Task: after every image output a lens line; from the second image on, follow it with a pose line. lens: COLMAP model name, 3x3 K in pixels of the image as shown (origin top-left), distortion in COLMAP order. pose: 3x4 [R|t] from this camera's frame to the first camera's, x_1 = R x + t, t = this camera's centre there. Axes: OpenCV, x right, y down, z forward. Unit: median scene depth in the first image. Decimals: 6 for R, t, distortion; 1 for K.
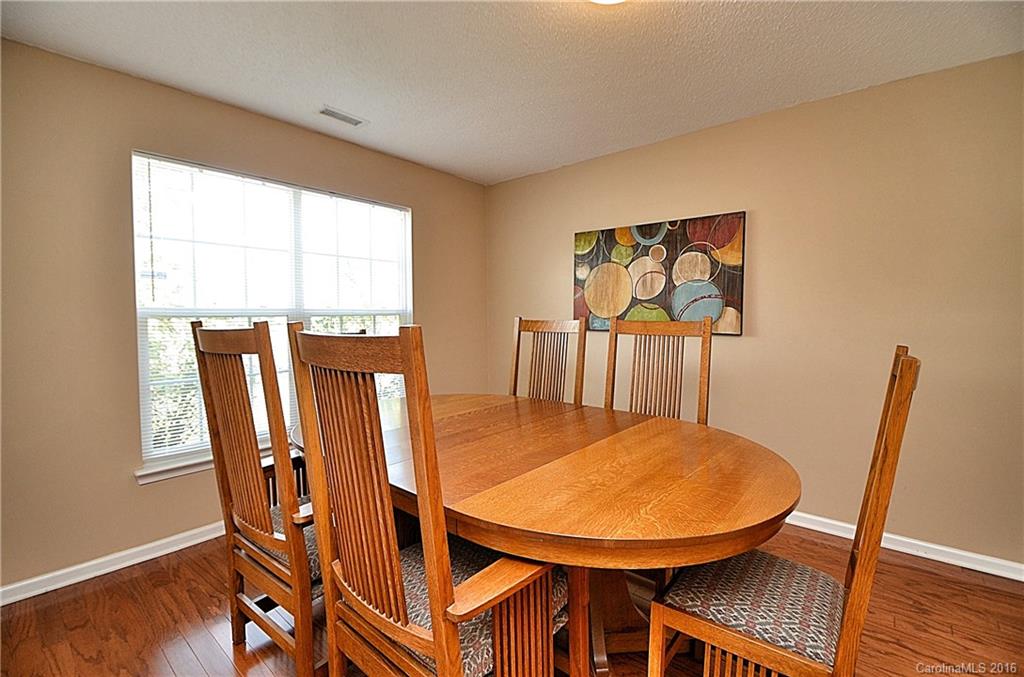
lens RADIAL K [[448.6, 0, 508.1], [0, 448.6, 337.4], [0, 0, 1]] dist [0.001145, -0.007821]
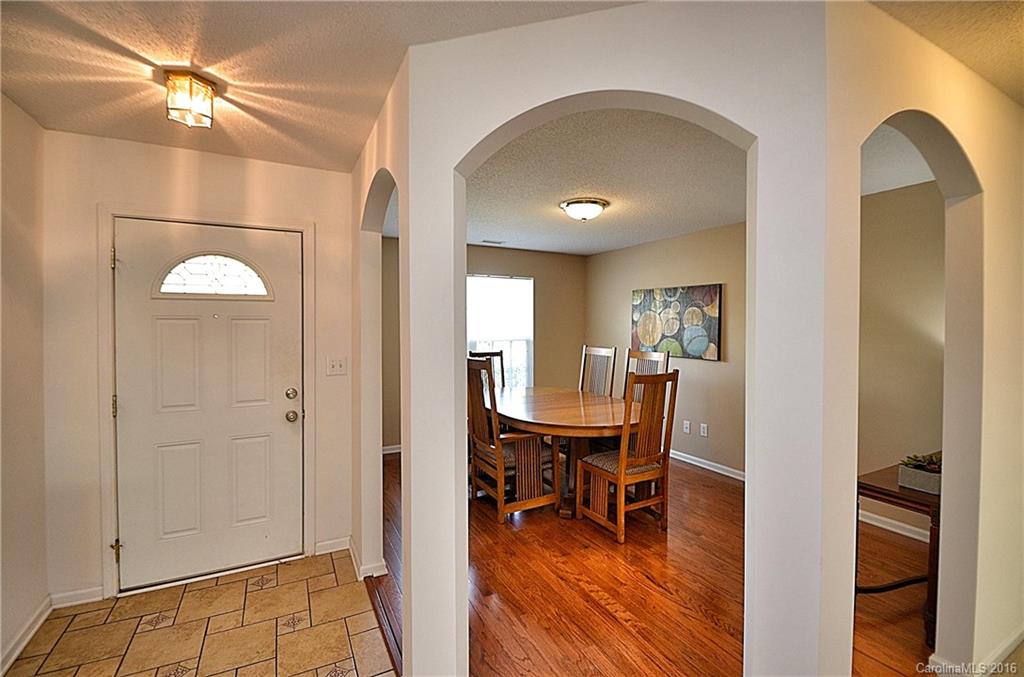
lens RADIAL K [[448.6, 0, 512.1], [0, 448.6, 336.9], [0, 0, 1]] dist [0.001145, -0.007821]
pose [[0.932767, 0.008837, -0.360372, 0.364449], [-0.015870, 0.999737, -0.016564, -0.046307], [0.360131, 0.021170, 0.932661, -0.666626]]
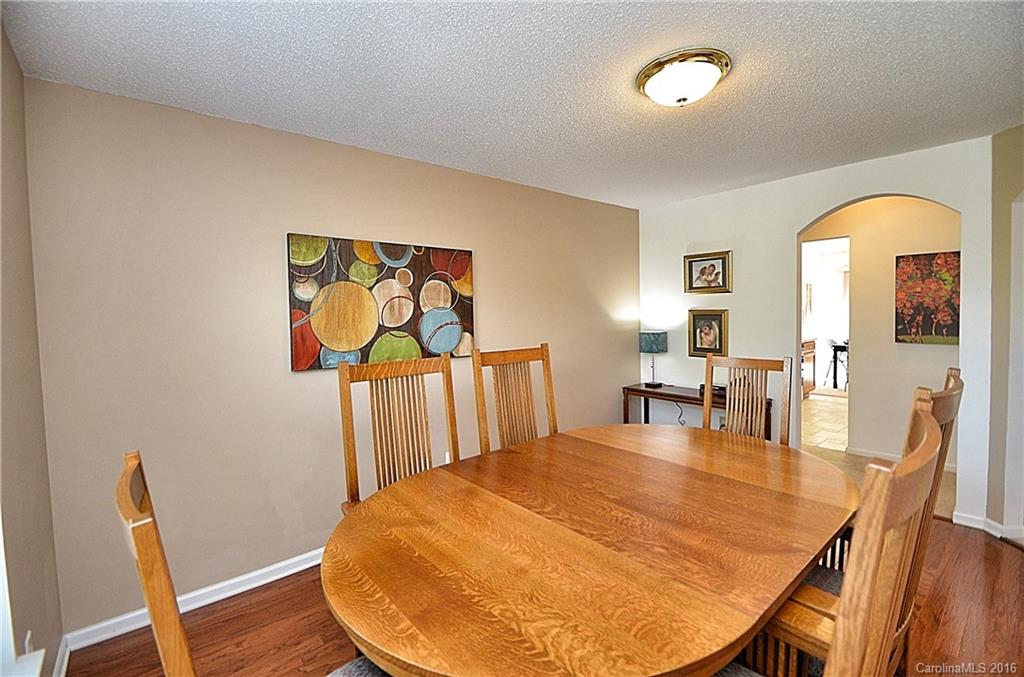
lens RADIAL K [[448.6, 0, 504.4], [0, 448.6, 333.0], [0, 0, 1]] dist [0.001145, -0.007821]
pose [[0.145273, -0.059566, 0.987597, -0.558780], [0.064414, 0.996638, 0.050636, -0.105208], [-0.987293, 0.056259, 0.148621, 0.658375]]
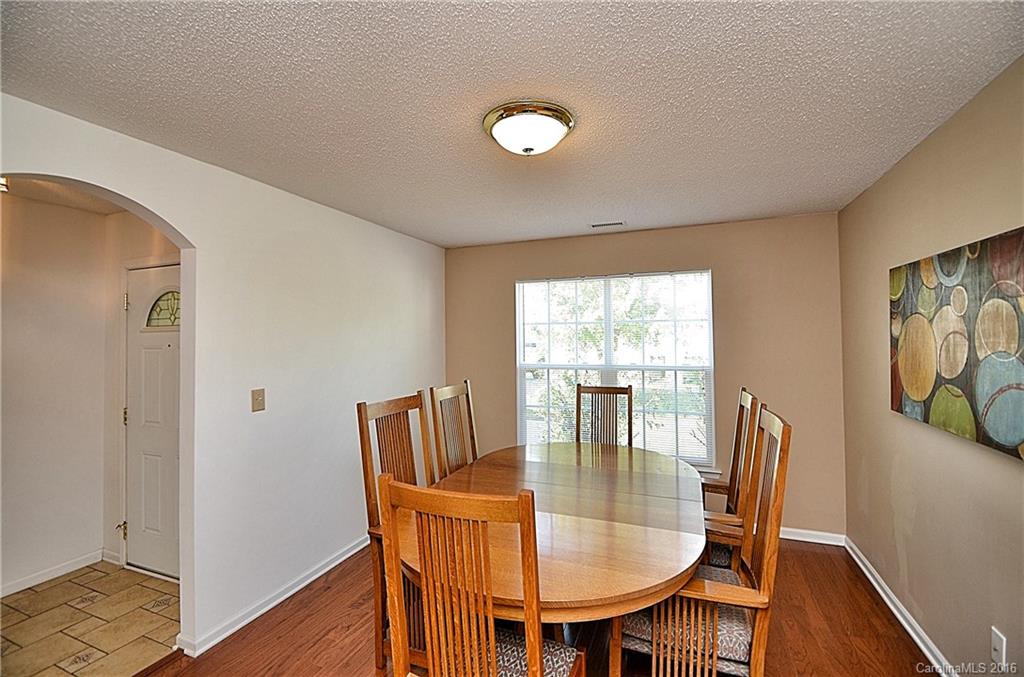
lens RADIAL K [[448.6, 0, 505.4], [0, 448.6, 337.9], [0, 0, 1]] dist [0.001145, -0.007821]
pose [[0.337611, -0.011910, -0.941210, 0.669269], [-0.032711, 0.999168, -0.024377, -0.105810], [0.940717, 0.039018, 0.336940, 0.259875]]
